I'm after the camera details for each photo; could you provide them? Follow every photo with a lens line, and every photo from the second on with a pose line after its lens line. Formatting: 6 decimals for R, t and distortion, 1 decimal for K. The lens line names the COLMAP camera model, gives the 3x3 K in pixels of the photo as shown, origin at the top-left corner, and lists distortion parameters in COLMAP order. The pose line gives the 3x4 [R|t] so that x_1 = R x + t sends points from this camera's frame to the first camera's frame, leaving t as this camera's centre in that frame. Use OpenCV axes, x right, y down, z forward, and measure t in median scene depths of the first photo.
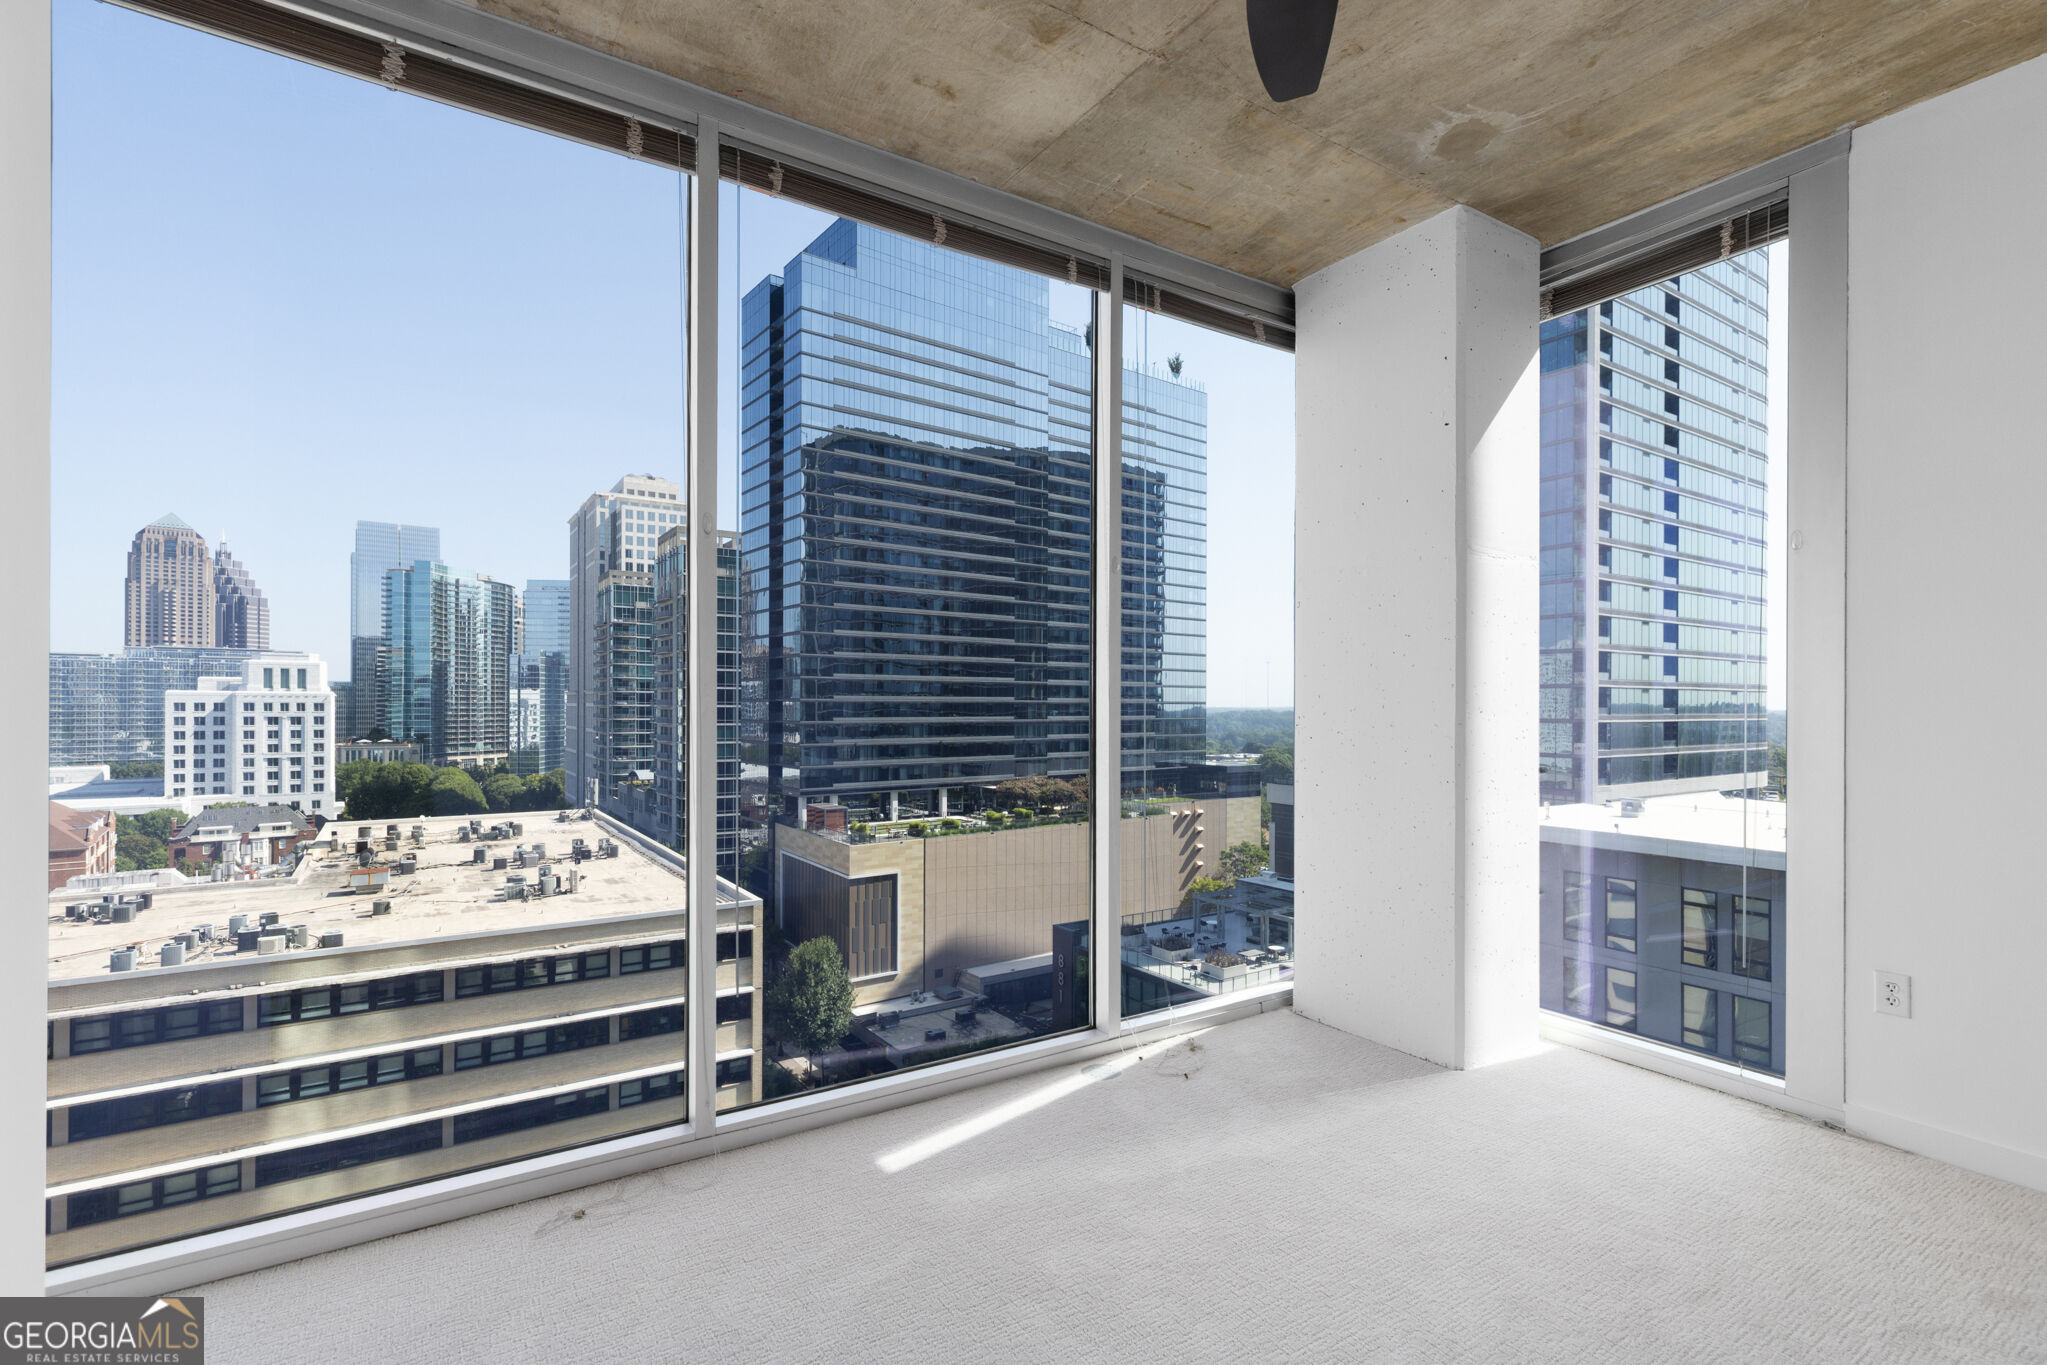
lens RADIAL K [[940.2, 0, 1041.0], [0, 940.2, 701.1], [0, 0, 1]] dist [0.009119, -0.000395]
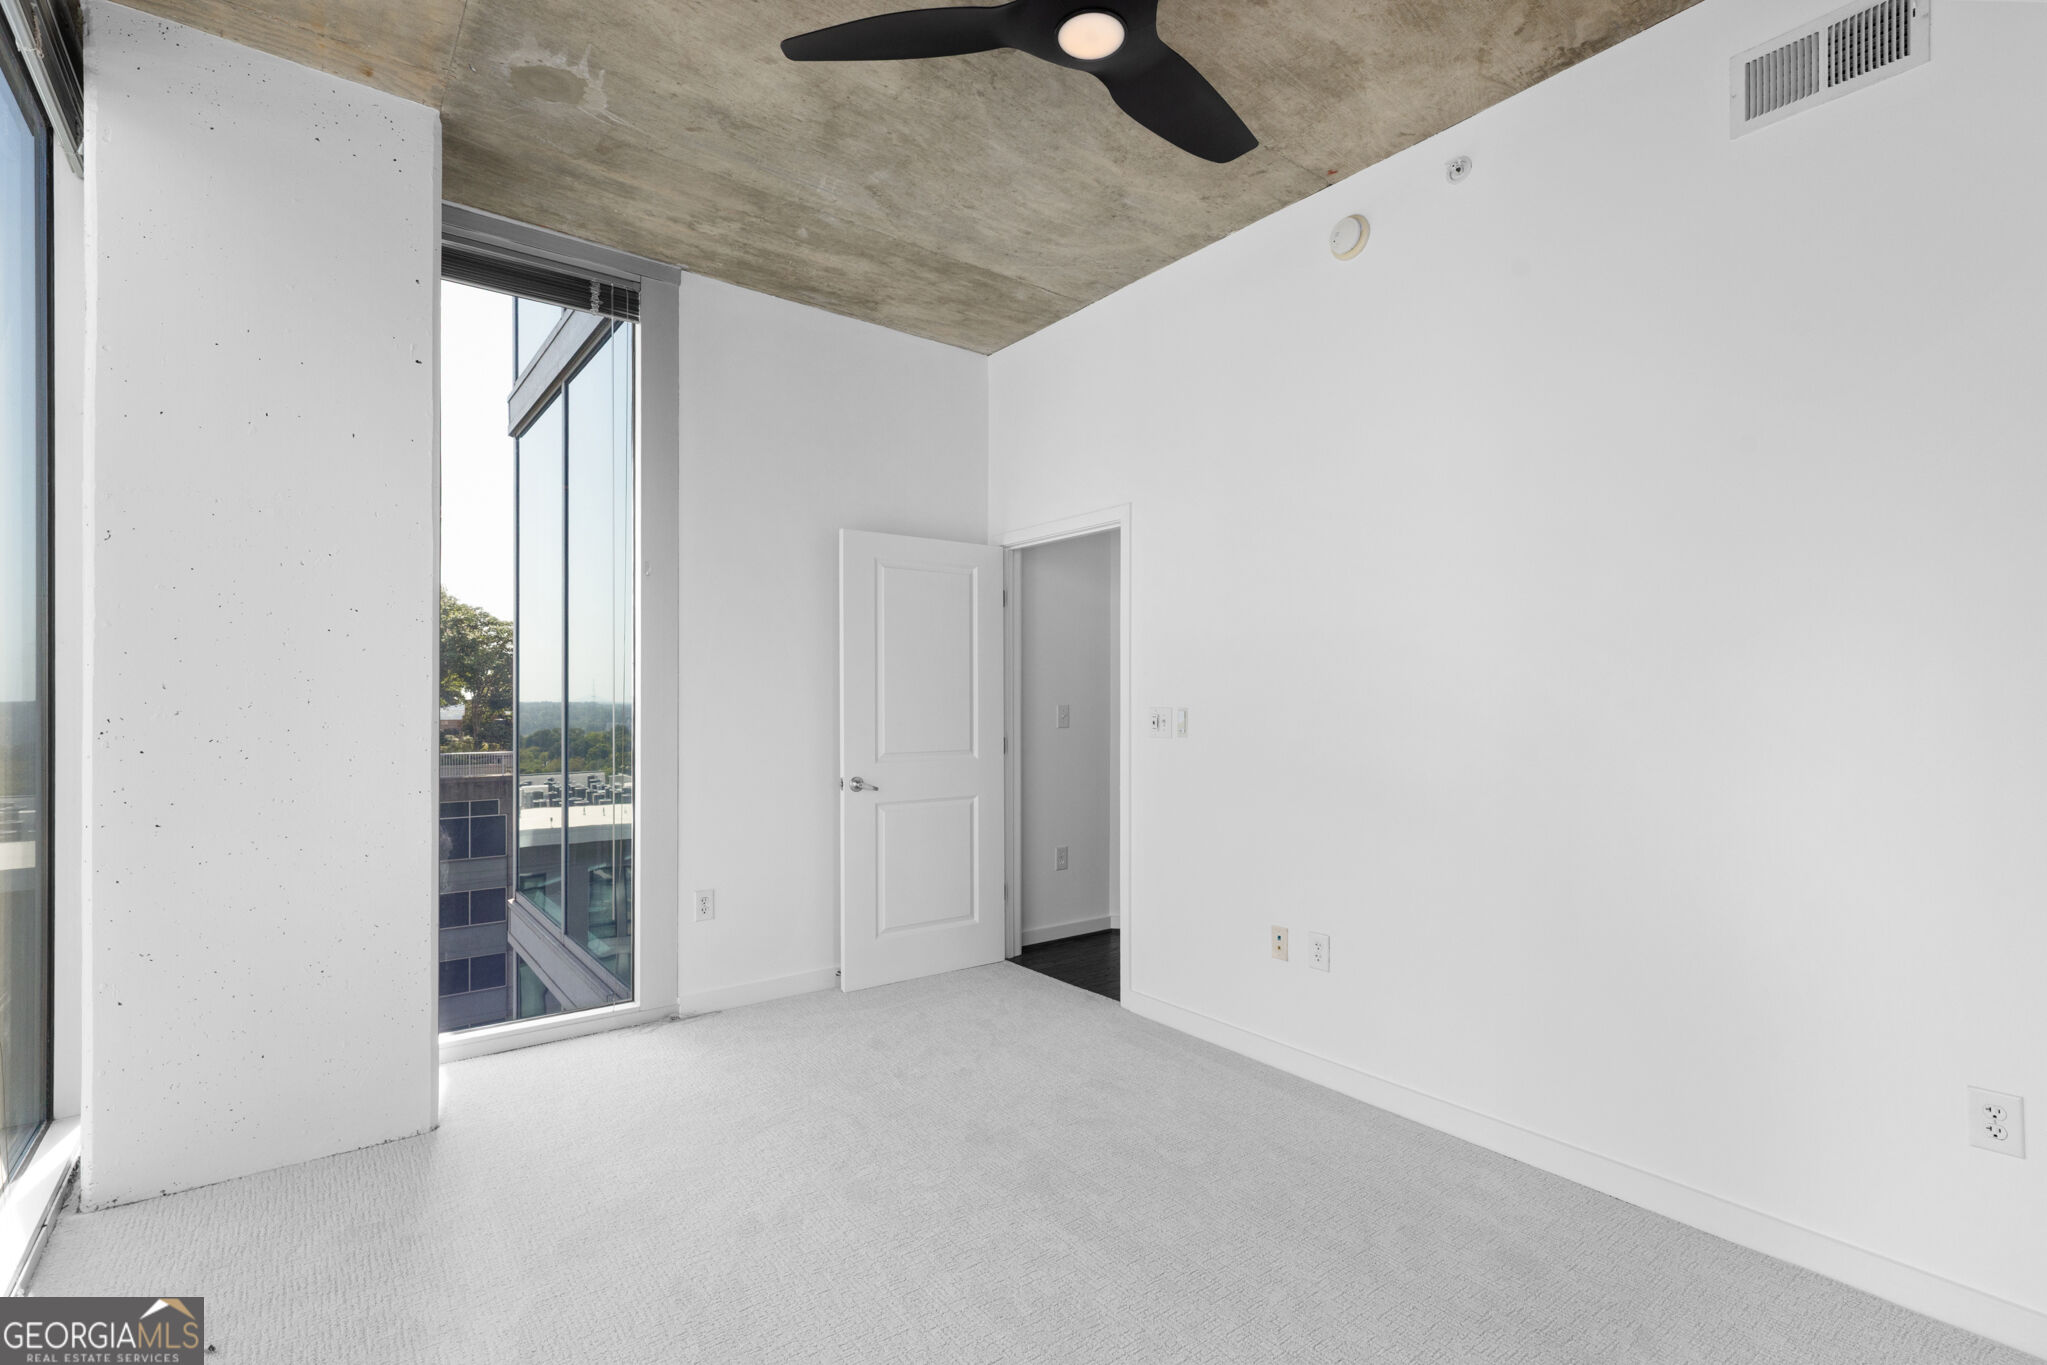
lens RADIAL K [[940.2, 0, 1001.4], [0, 940.2, 696.5], [0, 0, 1]] dist [0.009119, -0.000395]
pose [[-0.063114, -0.002001, 0.998004, -0.101984], [-0.003658, 0.999992, 0.001773, -0.000741], [-0.998000, -0.003539, -0.063121, 0.127772]]
